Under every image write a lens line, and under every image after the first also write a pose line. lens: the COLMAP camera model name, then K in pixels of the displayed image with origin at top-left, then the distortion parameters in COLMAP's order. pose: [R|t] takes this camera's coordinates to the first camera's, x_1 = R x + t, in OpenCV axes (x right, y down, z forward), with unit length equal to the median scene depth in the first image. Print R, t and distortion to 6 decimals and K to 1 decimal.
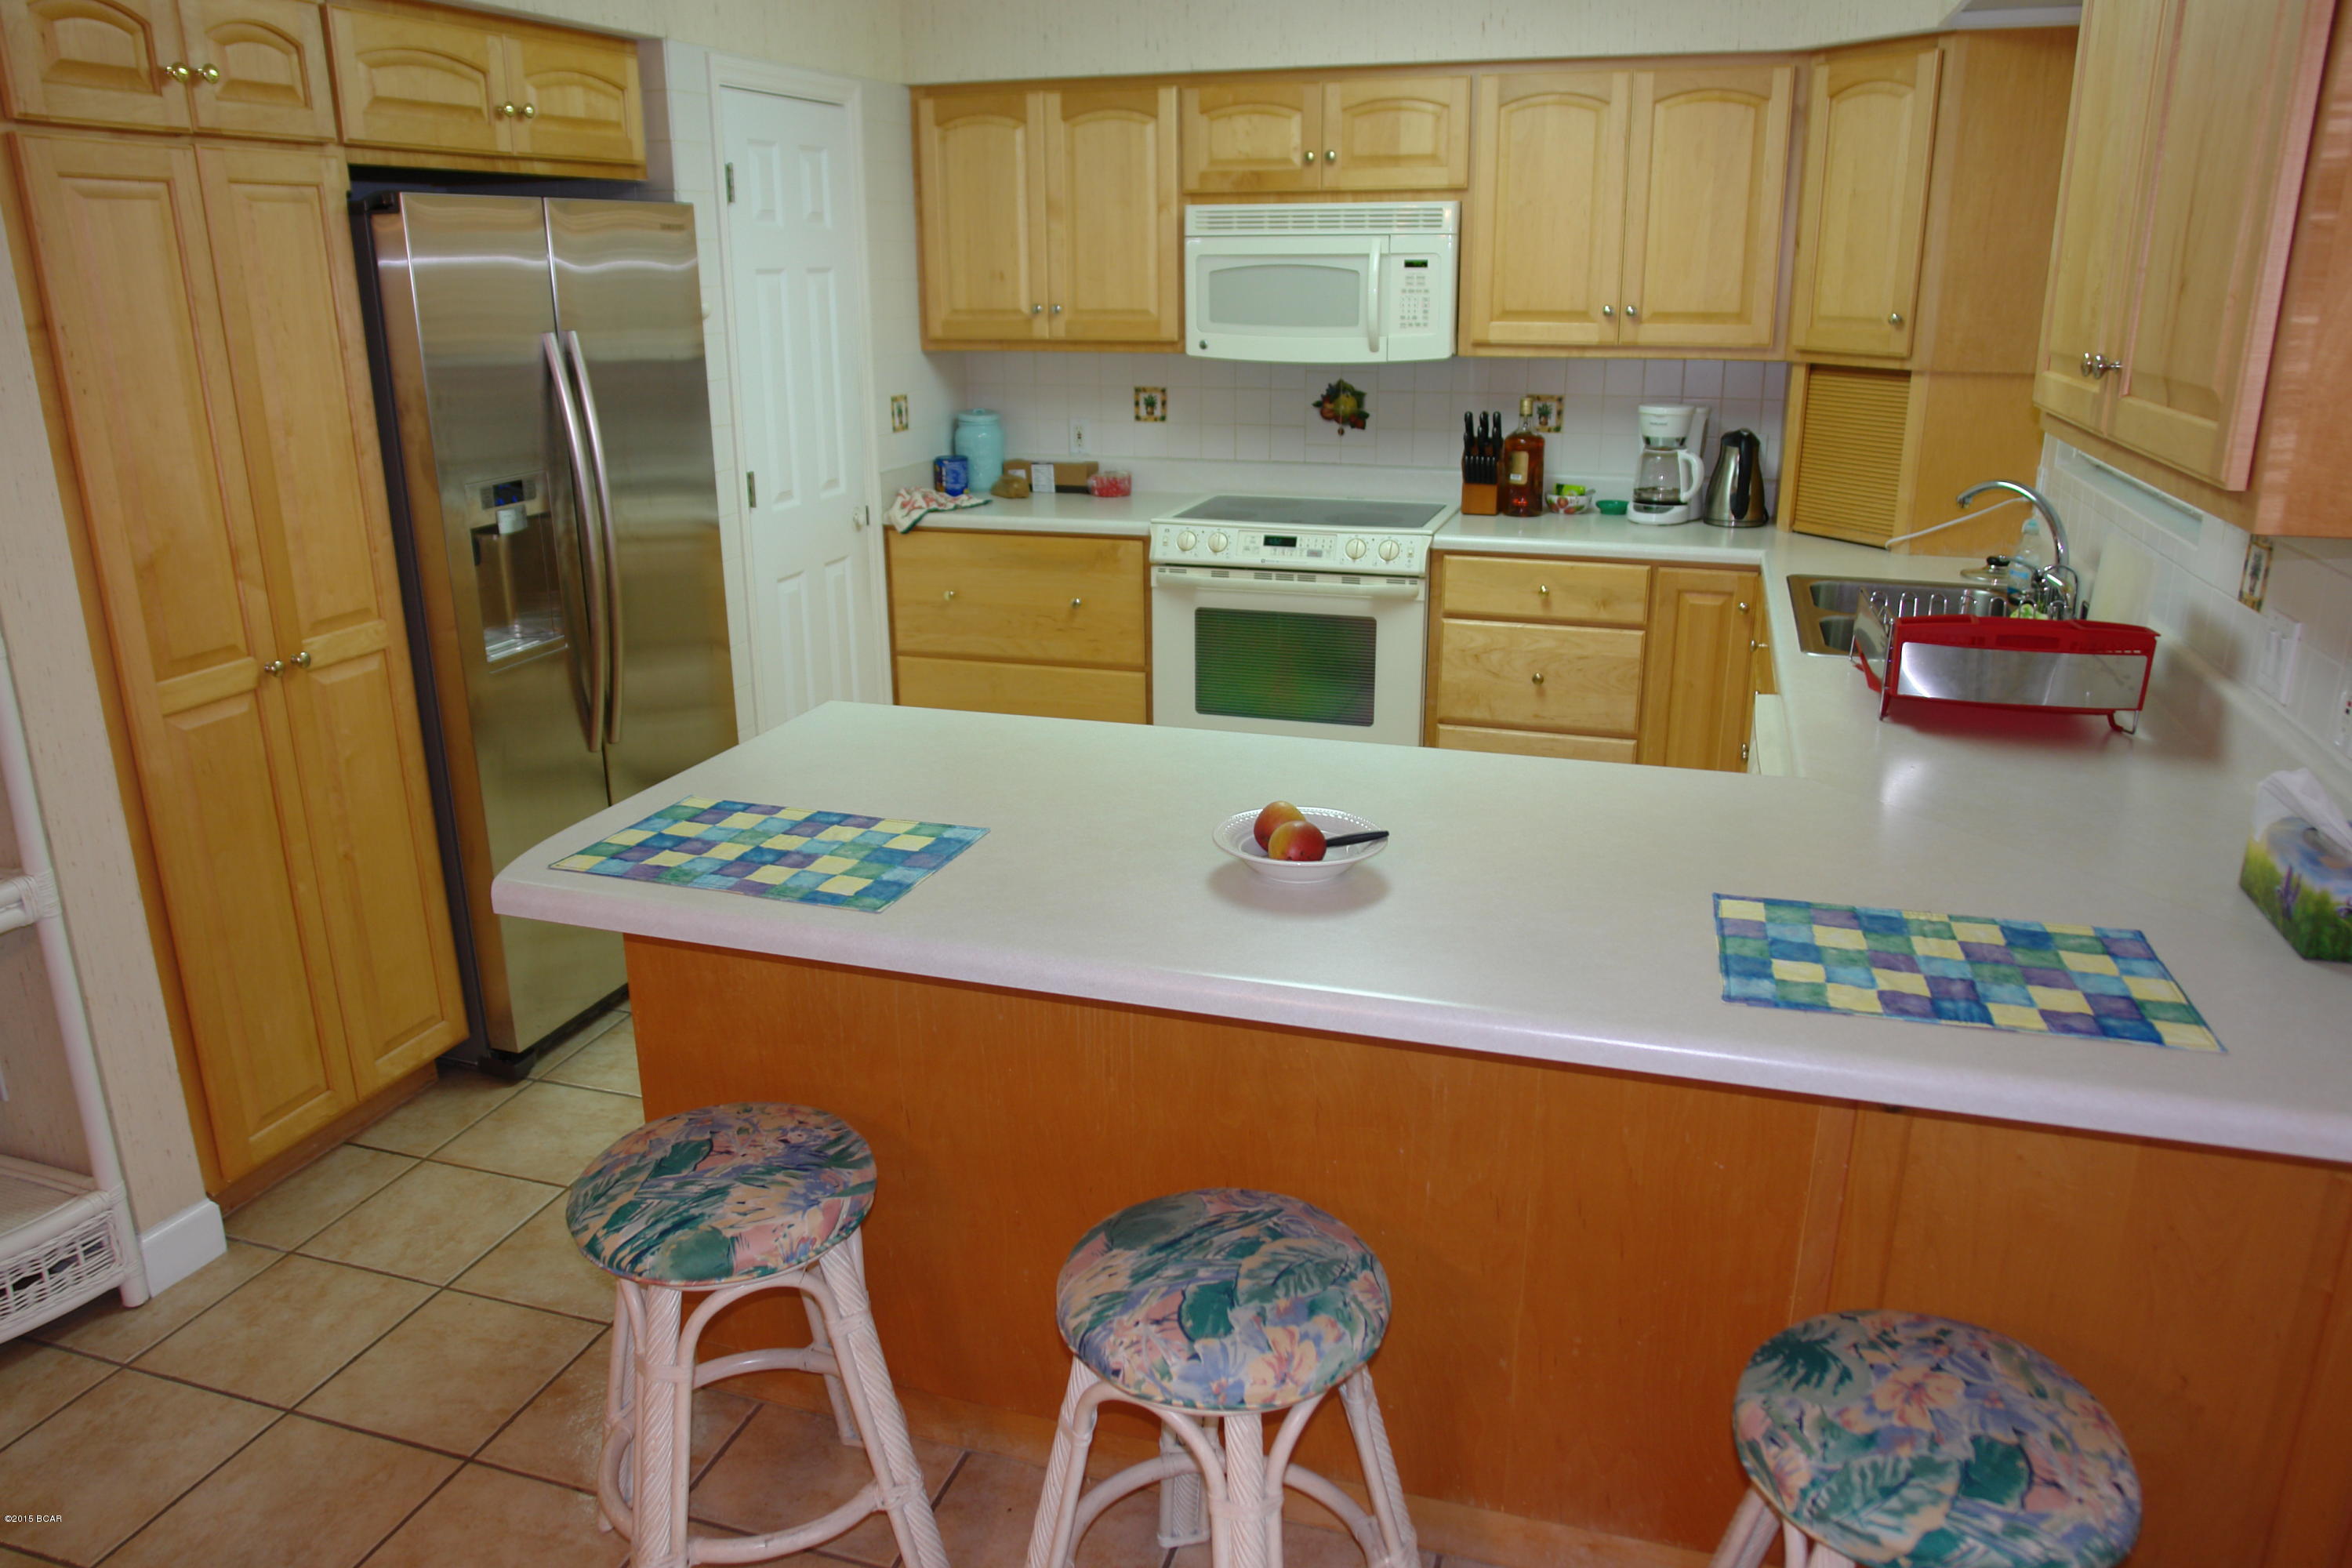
lens RADIAL K [[1641.2, 0, 1180.4], [0, 1641.2, 777.7], [0, 0, 1]] dist [-0.100912, 0.067134]
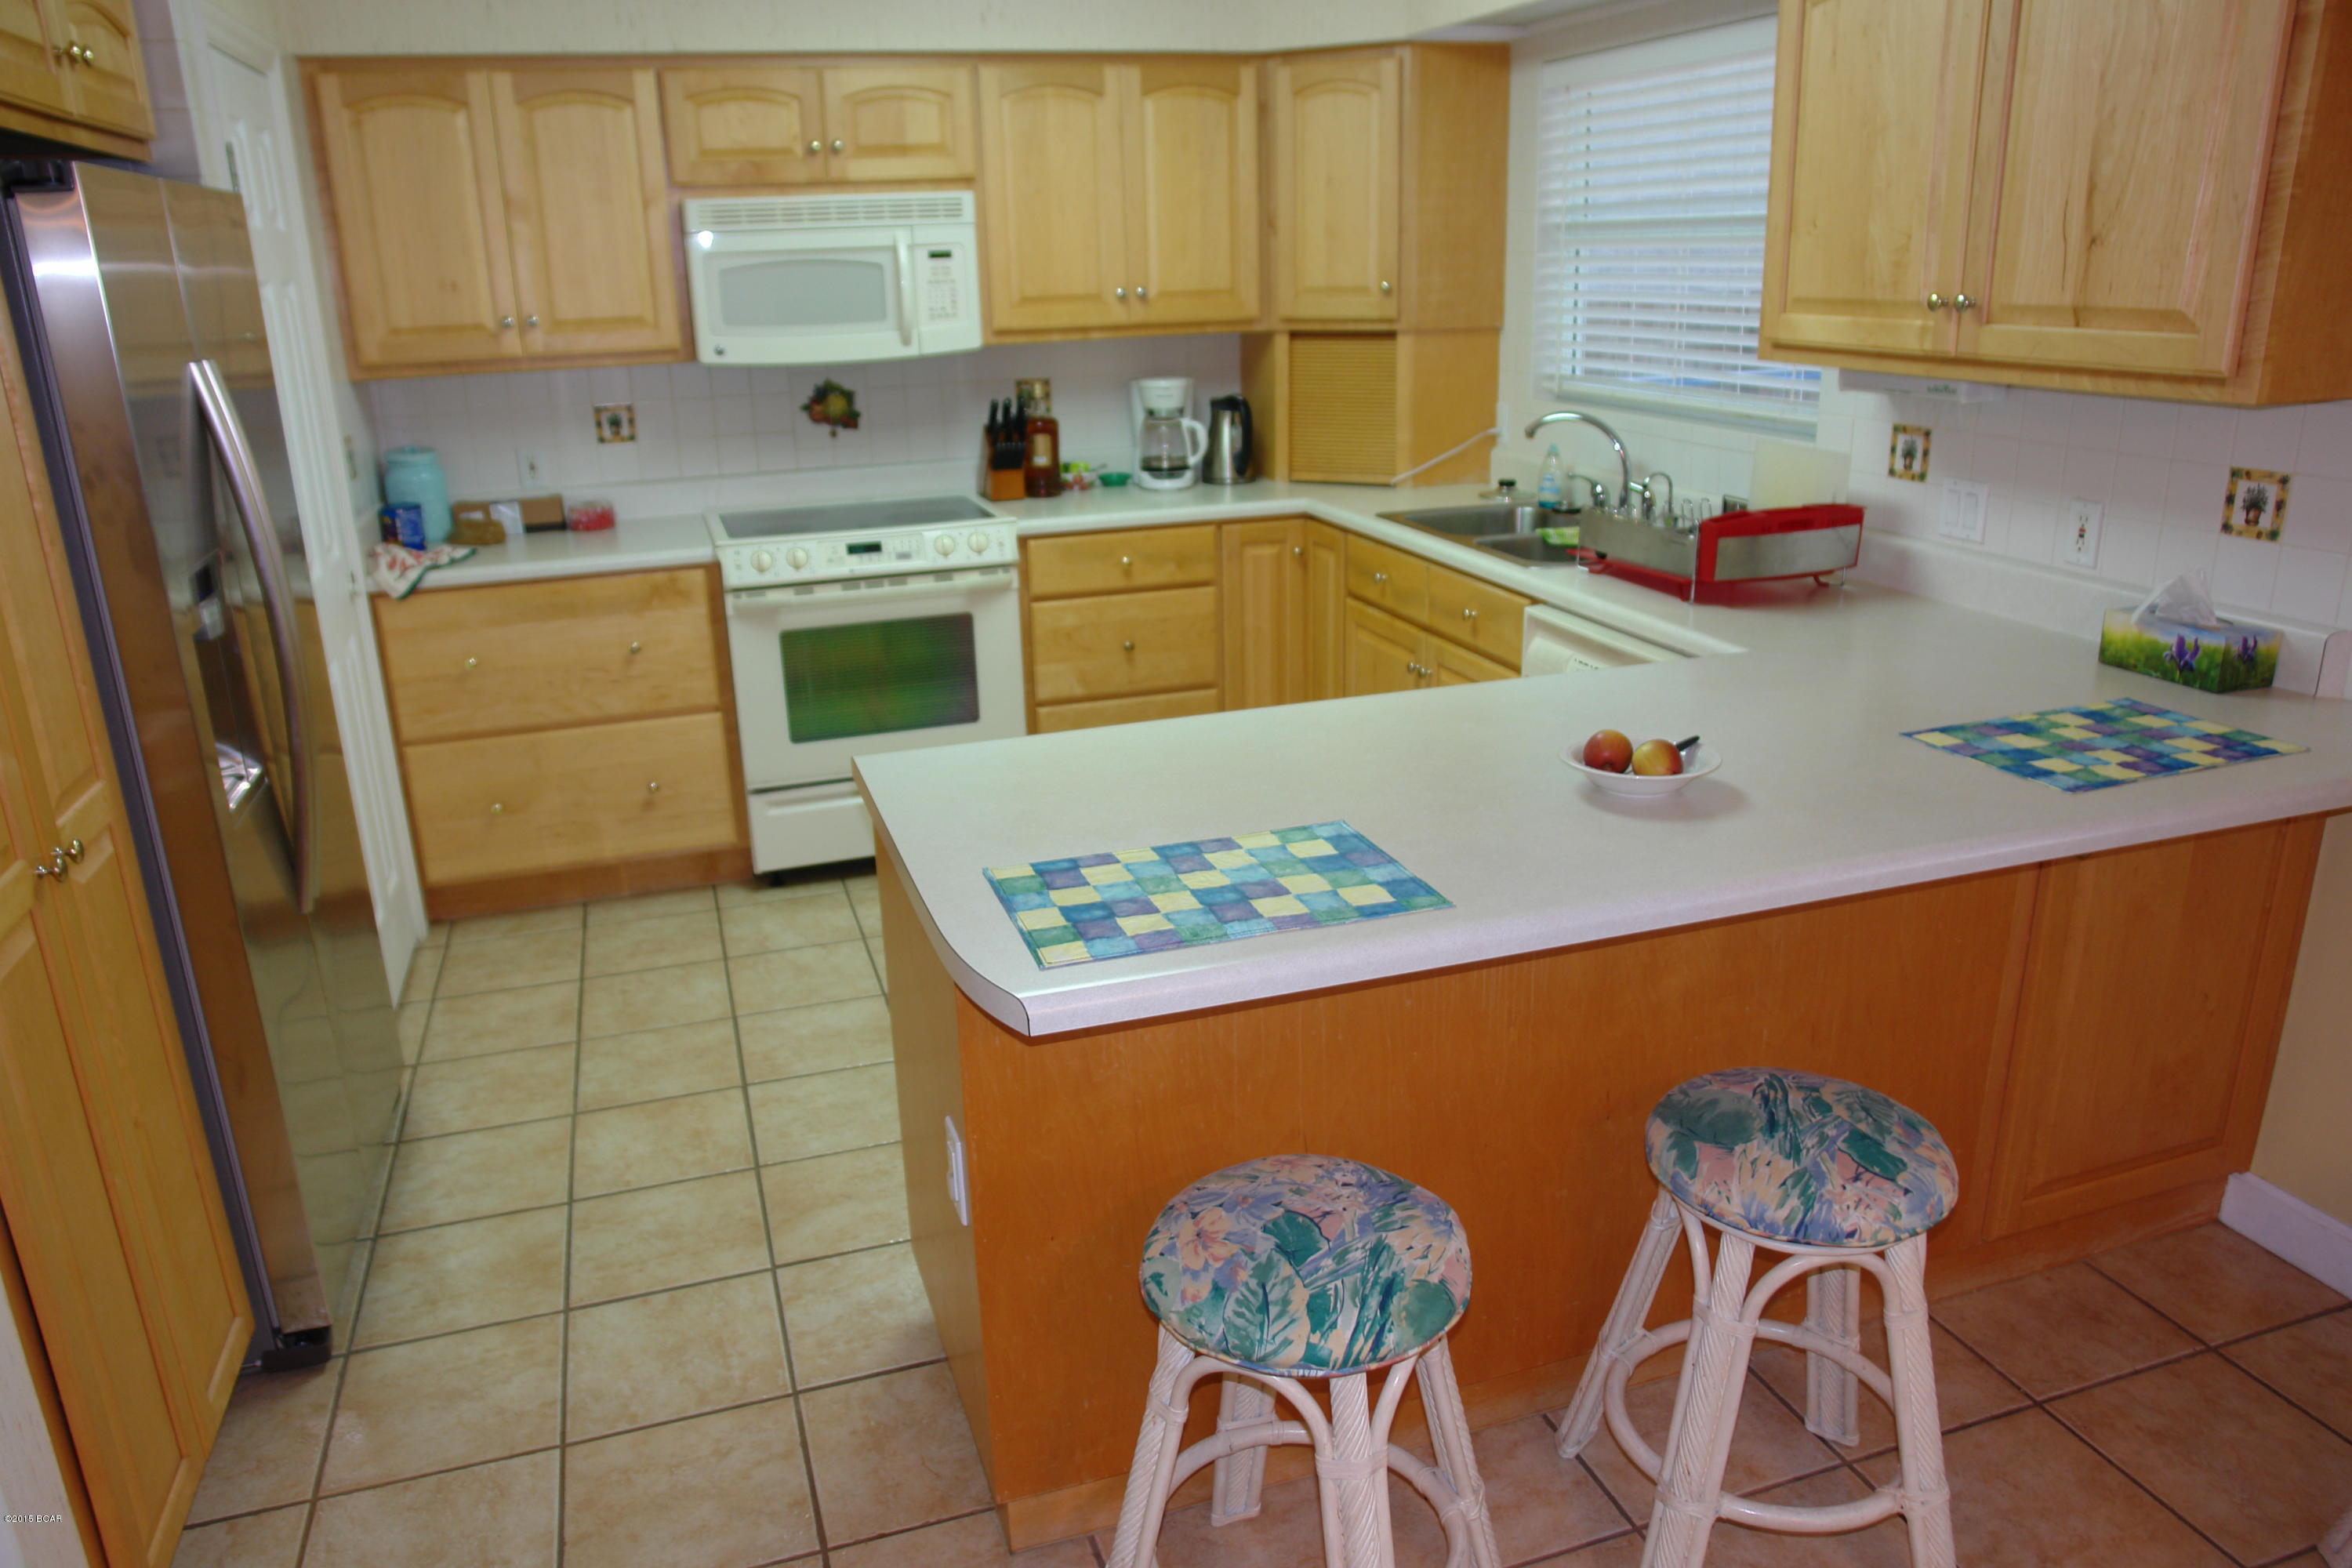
lens RADIAL K [[1641.2, 0, 1170.5], [0, 1641.2, 768.5], [0, 0, 1]] dist [-0.100912, 0.067134]
pose [[0.808605, -0.192495, 0.555972, -0.358890], [0.197224, 0.978973, 0.052109, -0.034071], [-0.554312, 0.067516, 0.829566, 0.123531]]
